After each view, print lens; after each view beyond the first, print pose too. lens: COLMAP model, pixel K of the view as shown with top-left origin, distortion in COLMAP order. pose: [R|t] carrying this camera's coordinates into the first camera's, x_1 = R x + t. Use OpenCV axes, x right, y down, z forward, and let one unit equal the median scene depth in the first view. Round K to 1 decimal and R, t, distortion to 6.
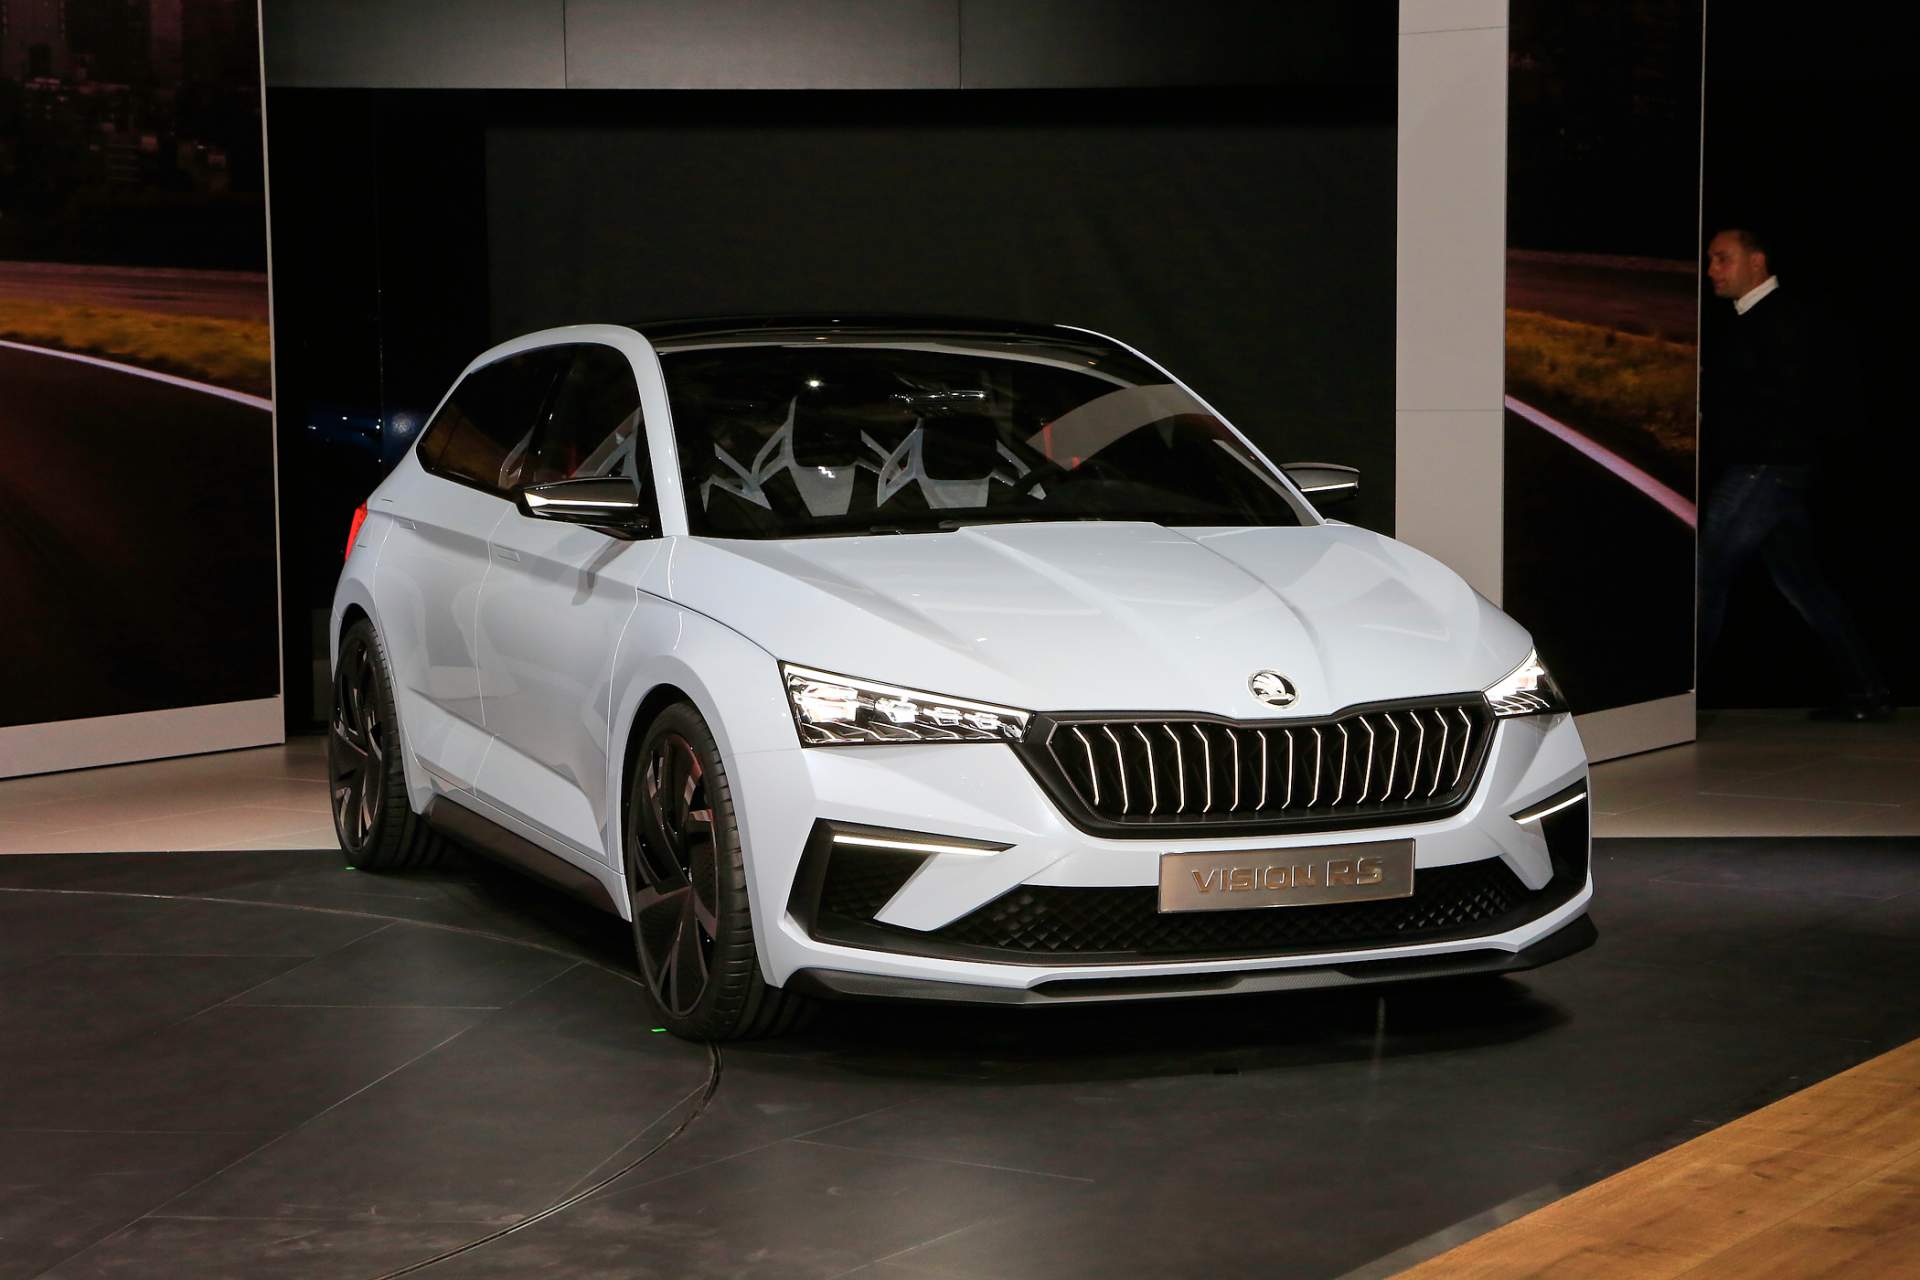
lens RADIAL K [[3652.0, 0, 962.3], [0, 3652.0, 647.1], [0, 0, 1]] dist [0.253975, -0.234552]
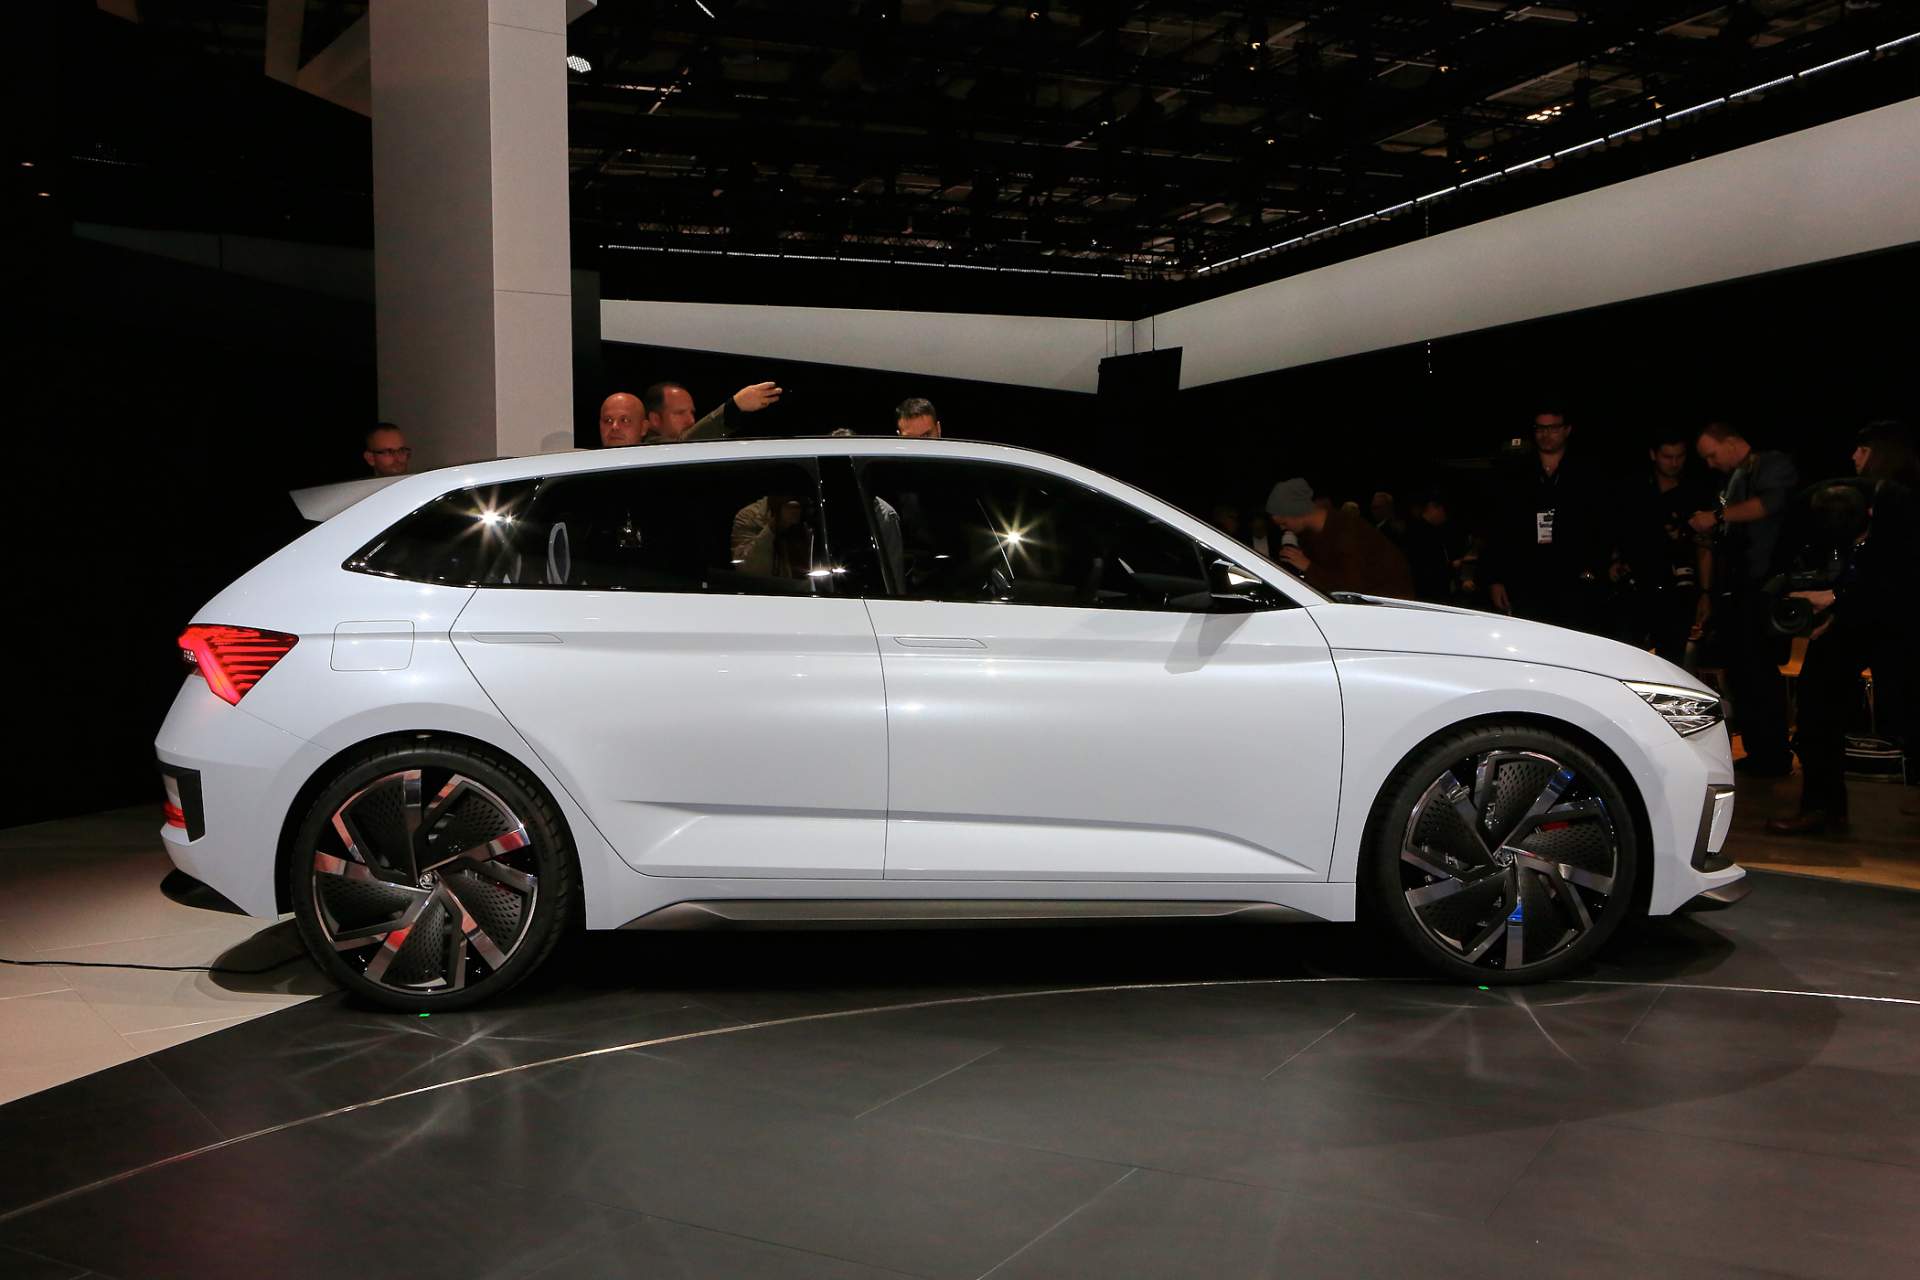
lens RADIAL K [[1828.5, 0, 960.0], [0, 1828.5, 640.0], [0, 0, 1]] dist [-0.052820, 0.007077]
pose [[0.325523, -0.028128, 0.945116, -0.769281], [0.081668, 0.996658, 0.001534, -0.032608], [-0.942001, 0.076686, 0.326732, 1.005861]]
